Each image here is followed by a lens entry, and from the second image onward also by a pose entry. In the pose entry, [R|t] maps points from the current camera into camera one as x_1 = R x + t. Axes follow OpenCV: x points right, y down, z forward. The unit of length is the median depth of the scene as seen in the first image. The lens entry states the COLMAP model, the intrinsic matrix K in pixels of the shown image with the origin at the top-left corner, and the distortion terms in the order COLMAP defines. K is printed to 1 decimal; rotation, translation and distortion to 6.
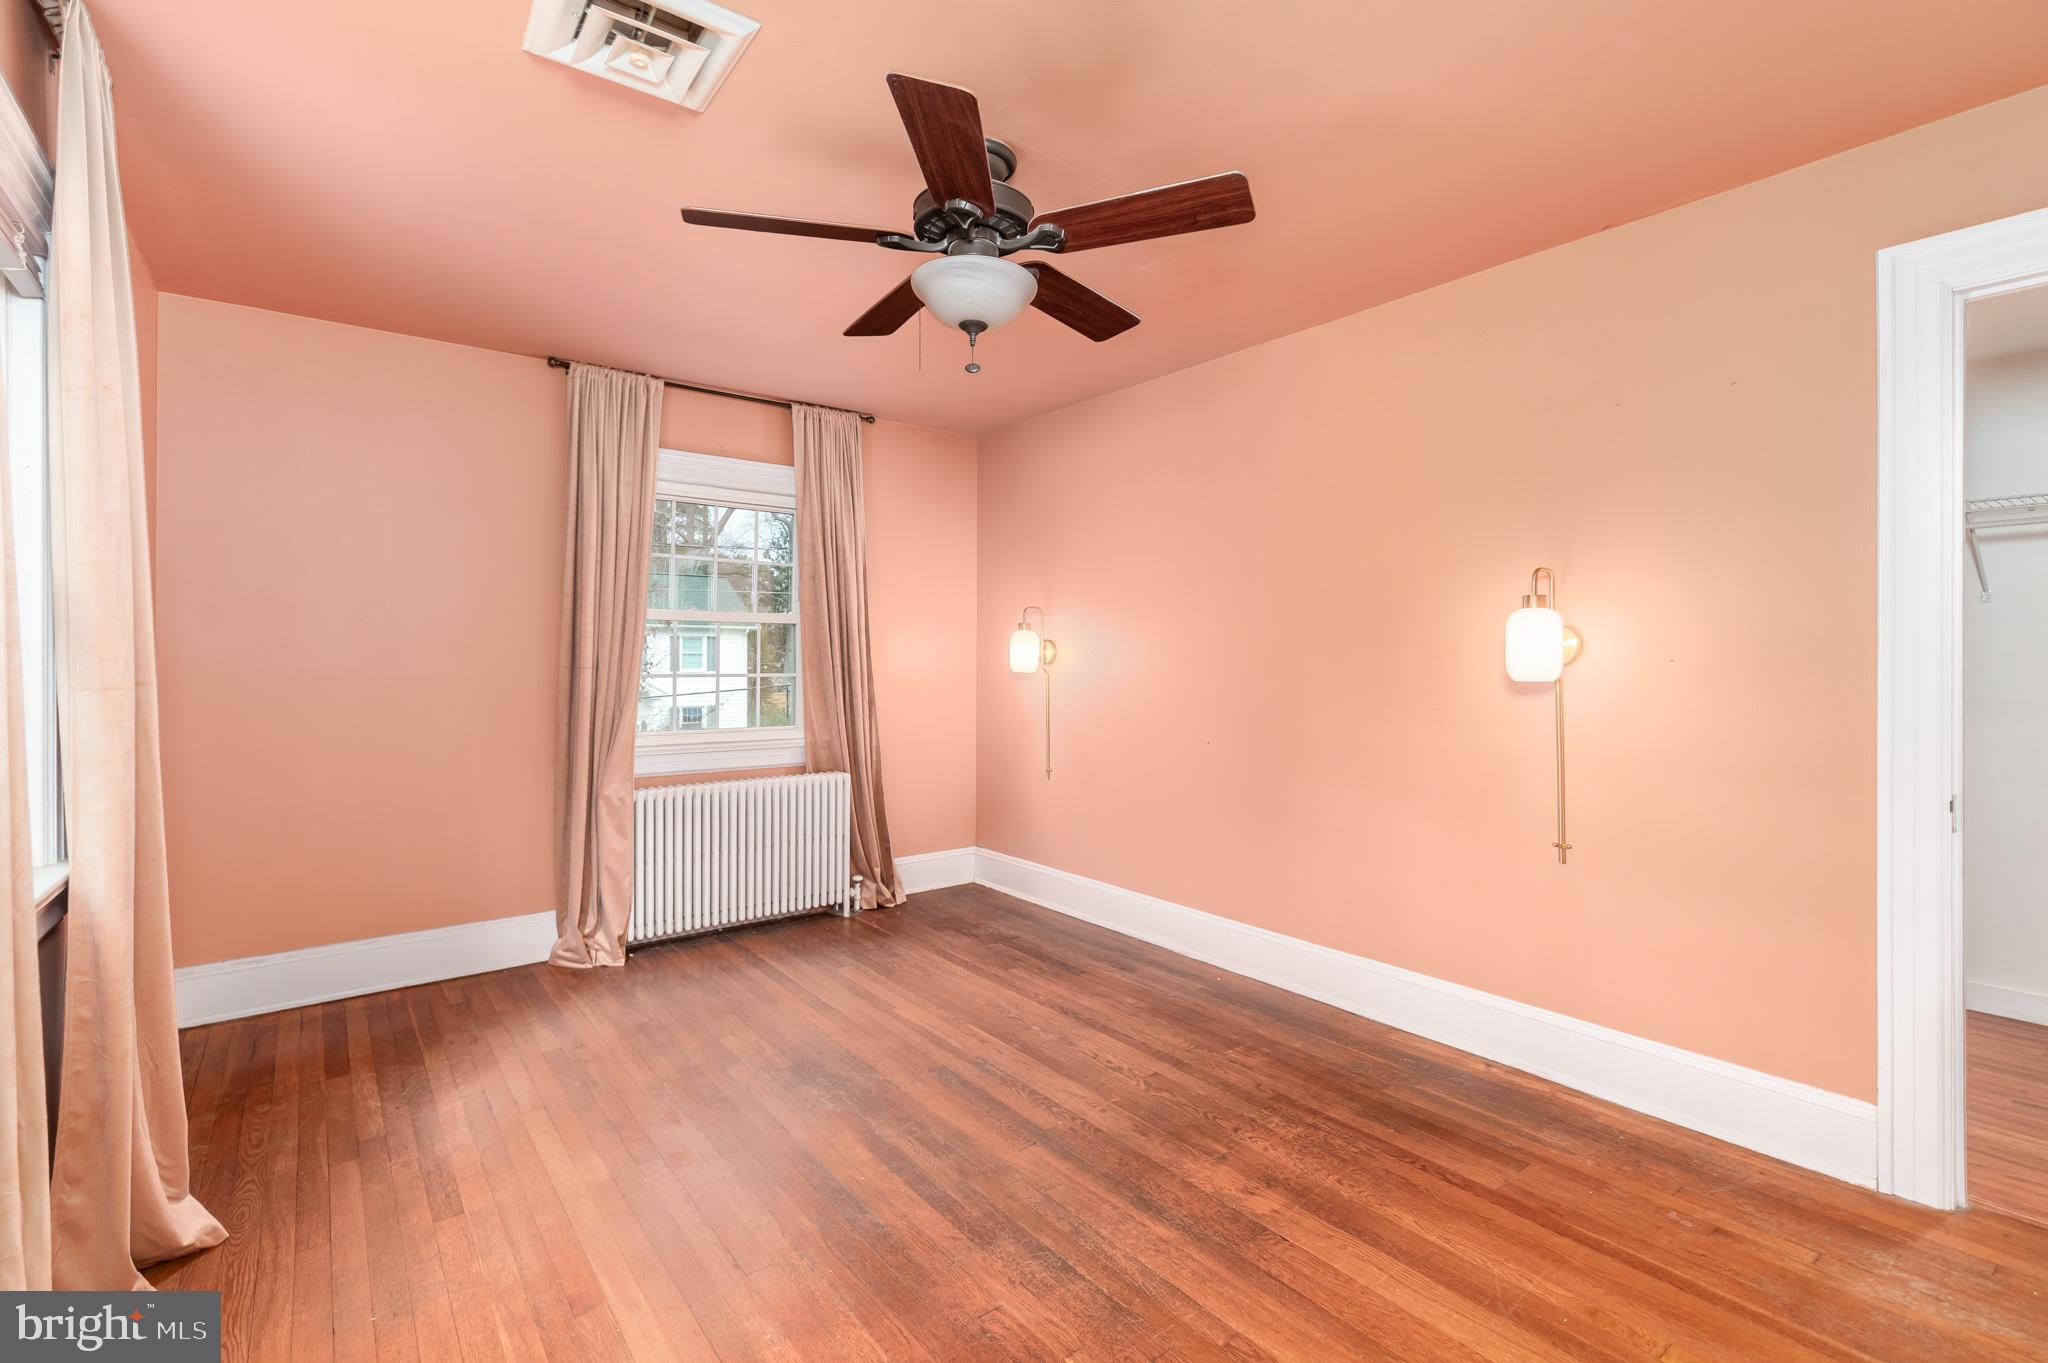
lens RADIAL K [[930.0, 0, 1030.5], [0, 930.0, 680.9], [0, 0, 1]] dist [0.000786, -0.000682]
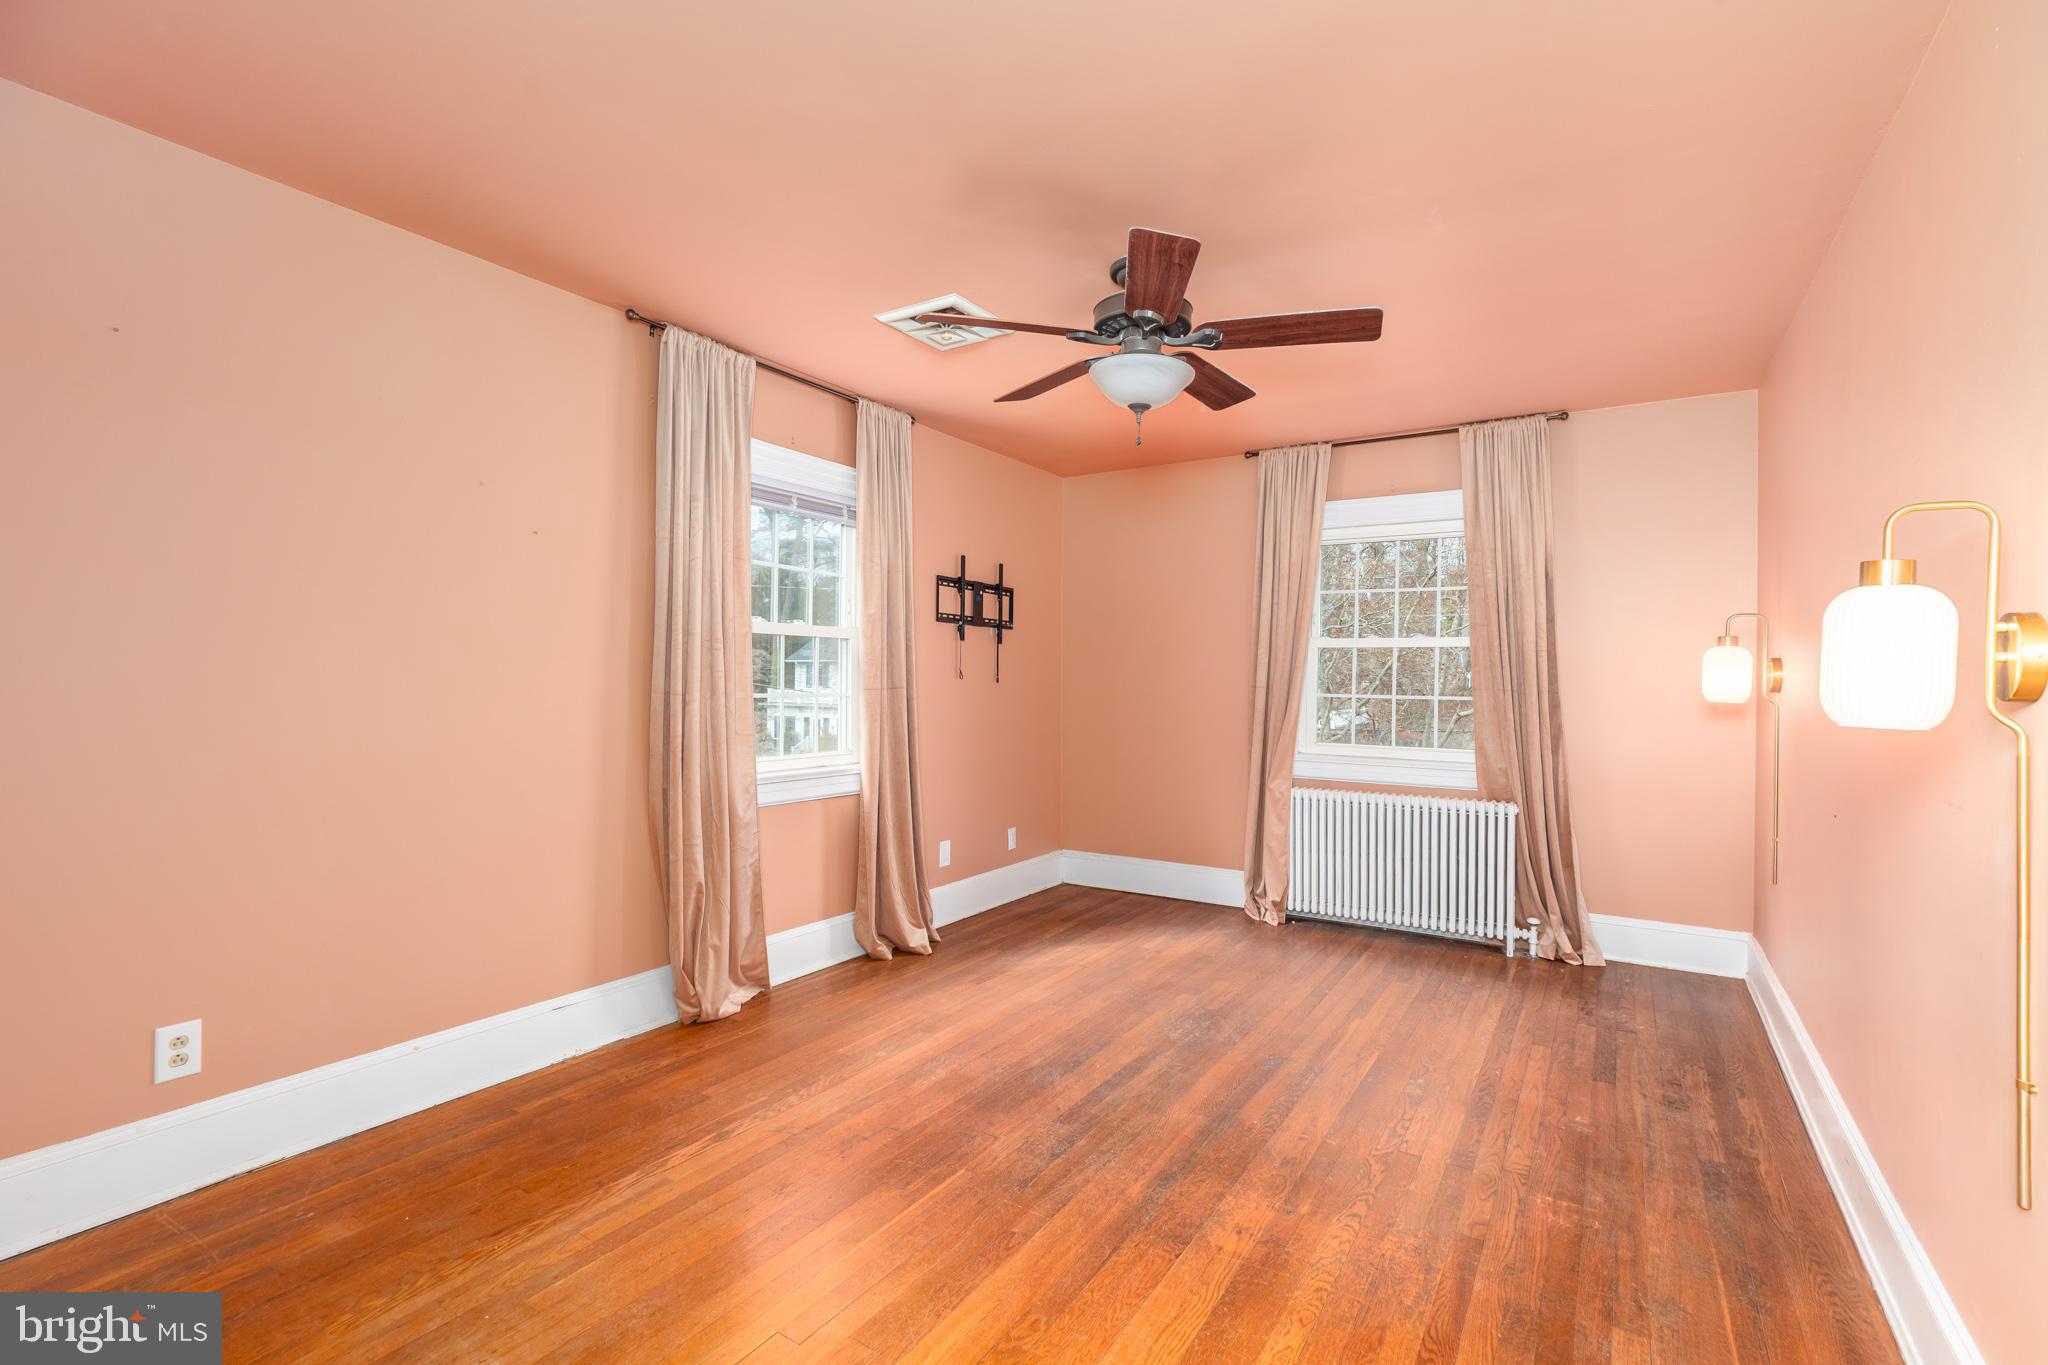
lens RADIAL K [[911.8, 0, 1023.3], [0, 911.8, 710.1], [0, 0, 1]] dist [-0.000493, -0.000050]
pose [[0.335068, 0.034510, -0.941562, 0.779561], [-0.032062, 0.999168, 0.025211, -0.004594], [0.941648, 0.021741, 0.335896, 0.348301]]
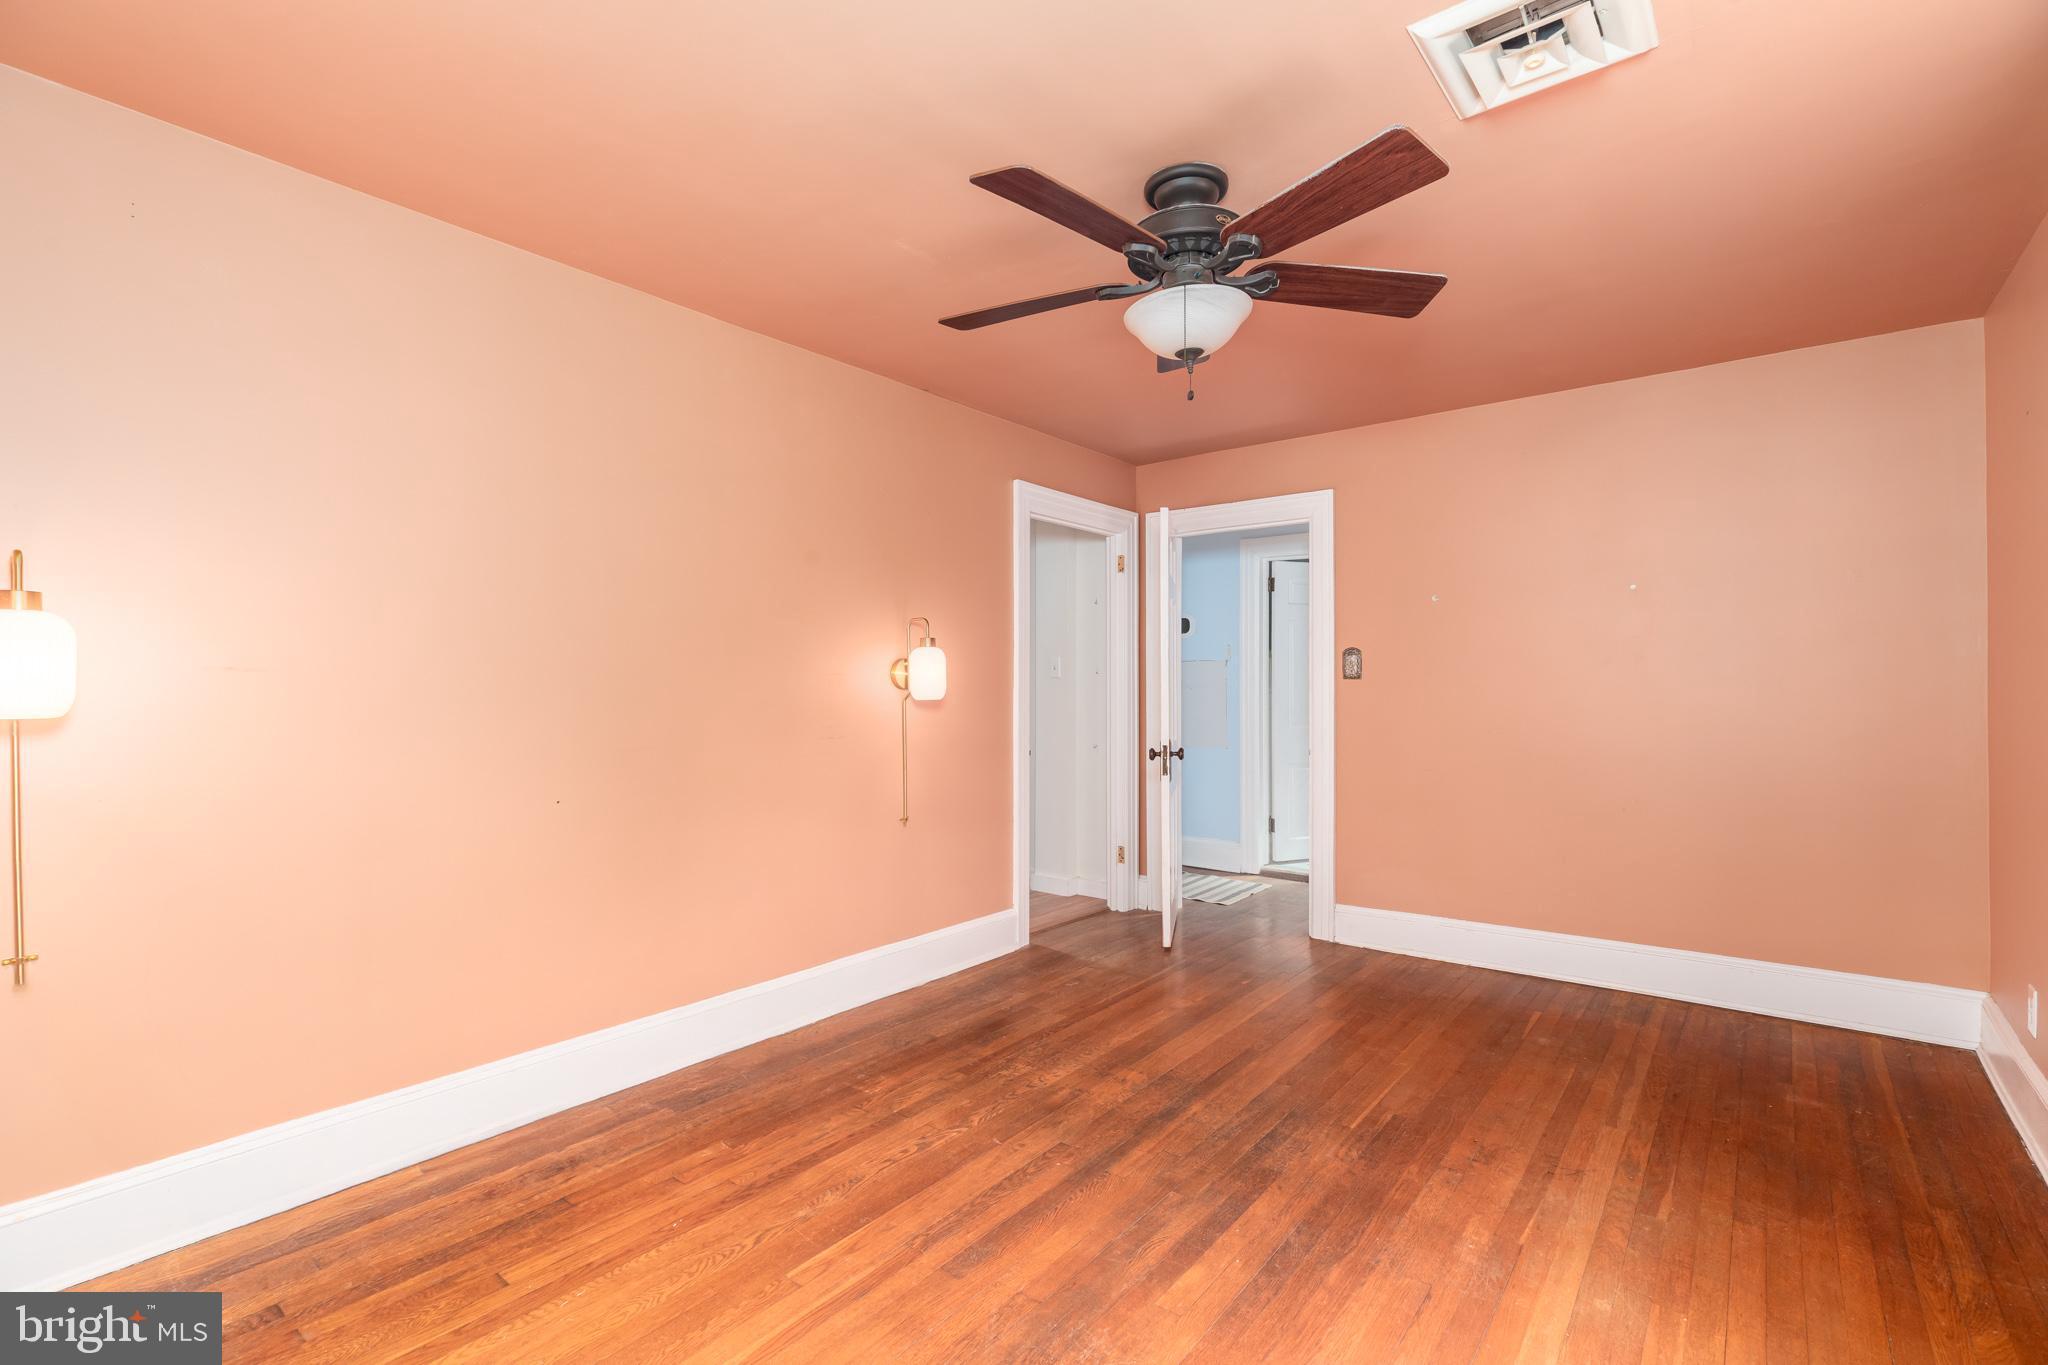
lens RADIAL K [[930.0, 0, 1030.5], [0, 930.0, 681.9], [0, 0, 1]] dist [0.000786, -0.000682]
pose [[-0.240809, 0.001419, 0.970572, -0.782684], [0.025776, 0.999656, 0.004933, -0.026376], [-0.970230, 0.026206, -0.240762, 1.087144]]
